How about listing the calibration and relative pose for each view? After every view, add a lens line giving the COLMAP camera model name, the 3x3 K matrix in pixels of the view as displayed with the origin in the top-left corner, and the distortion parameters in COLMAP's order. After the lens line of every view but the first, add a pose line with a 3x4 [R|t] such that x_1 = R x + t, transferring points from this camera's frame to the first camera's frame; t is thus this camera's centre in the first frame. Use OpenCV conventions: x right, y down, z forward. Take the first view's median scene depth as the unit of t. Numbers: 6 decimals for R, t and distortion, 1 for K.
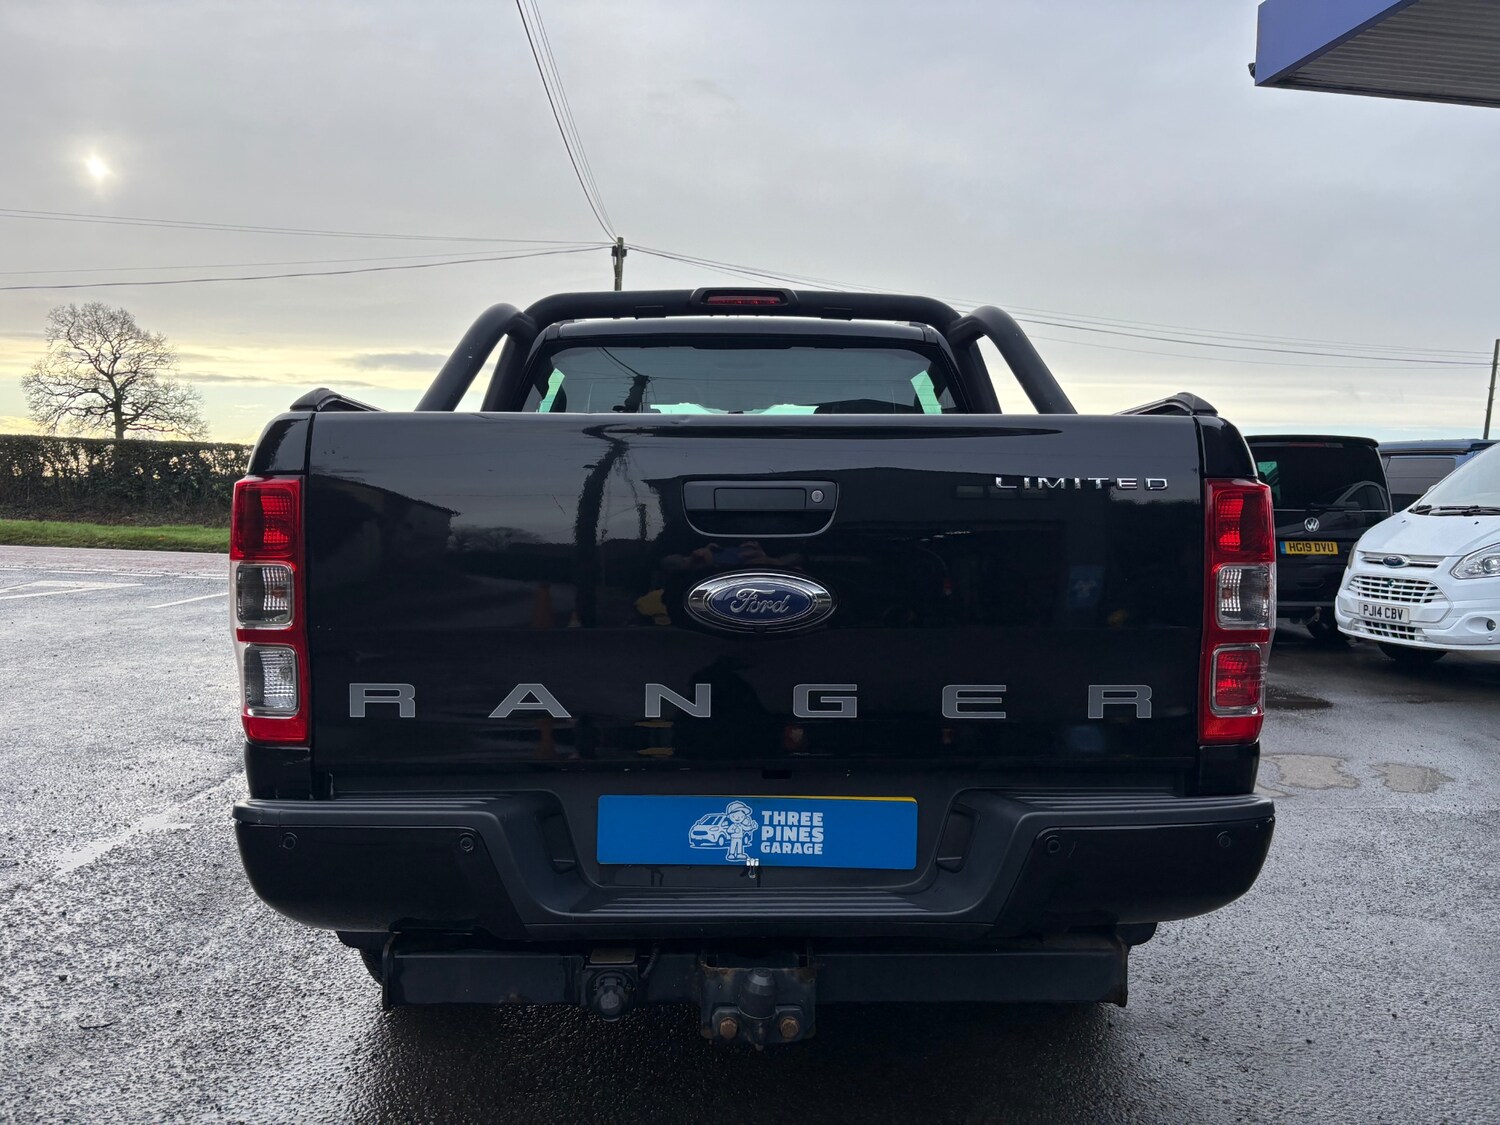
lens RADIAL K [[1126.8, 0, 750.0], [0, 1126.8, 562.5], [0, 0, 1]] dist [0.009486, -0.009451]
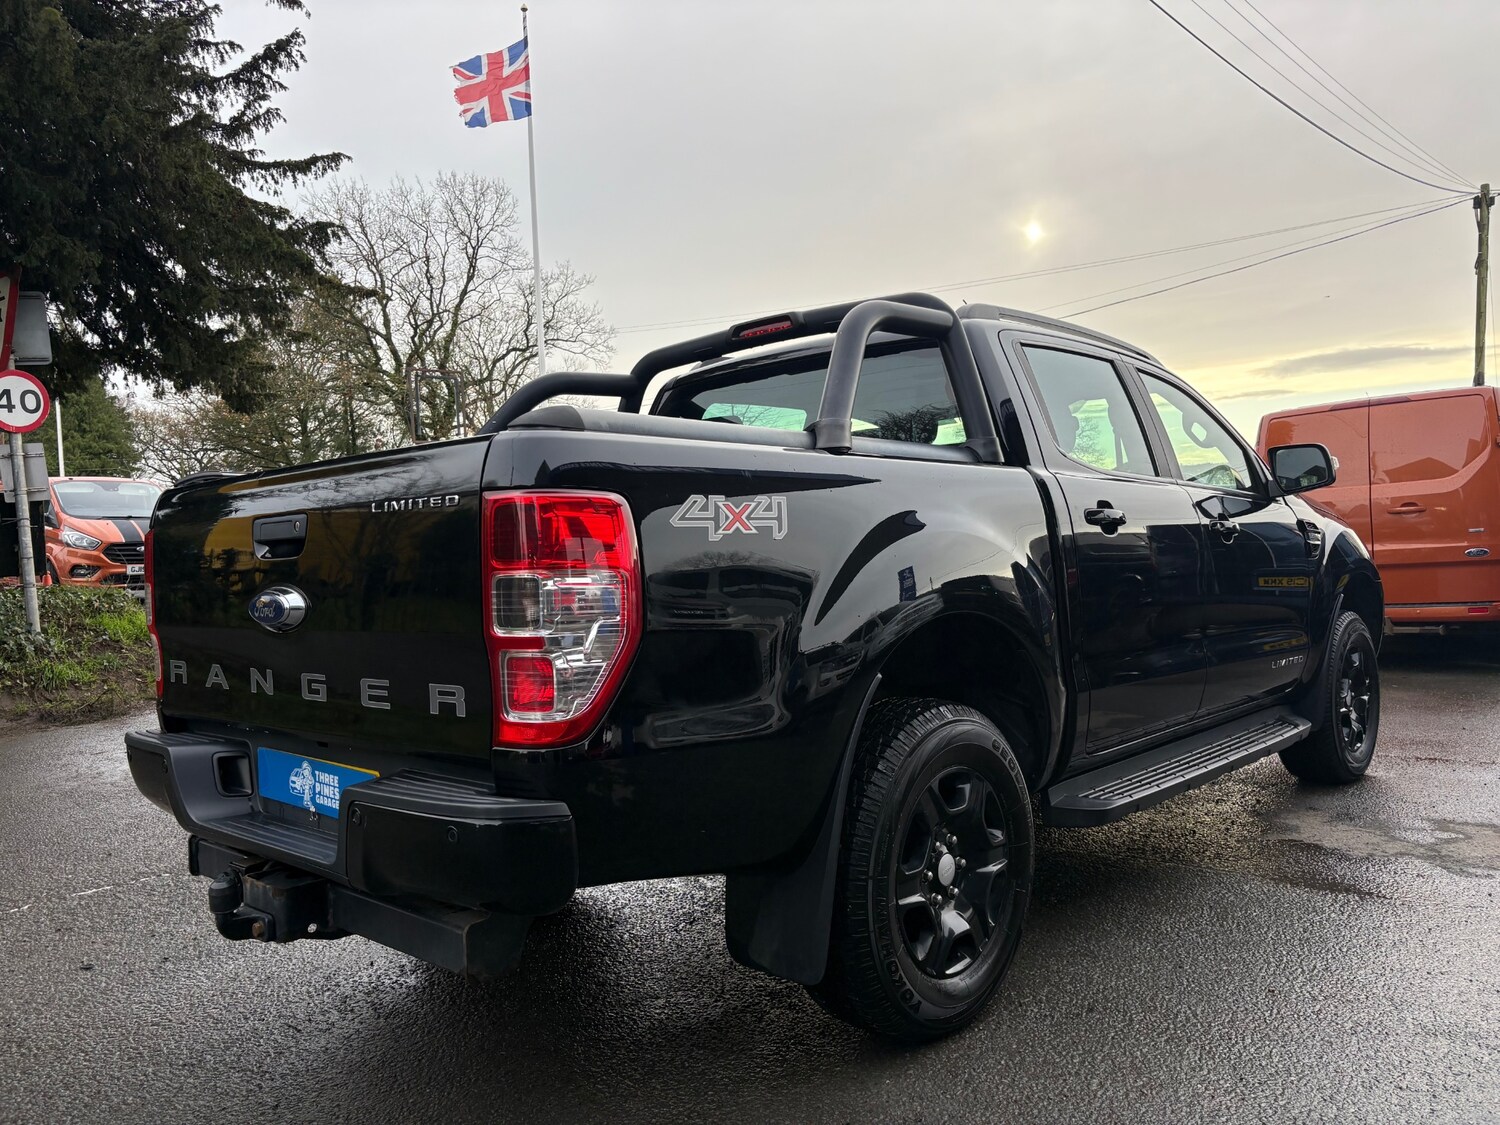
lens RADIAL K [[1126.8, 0, 750.0], [0, 1126.8, 562.5], [0, 0, 1]] dist [0.009486, -0.009451]
pose [[0.725056, -0.032372, -0.687929, 0.709184], [0.021381, 0.999471, -0.024497, 0.012535], [0.688358, 0.003053, 0.725365, 0.221310]]
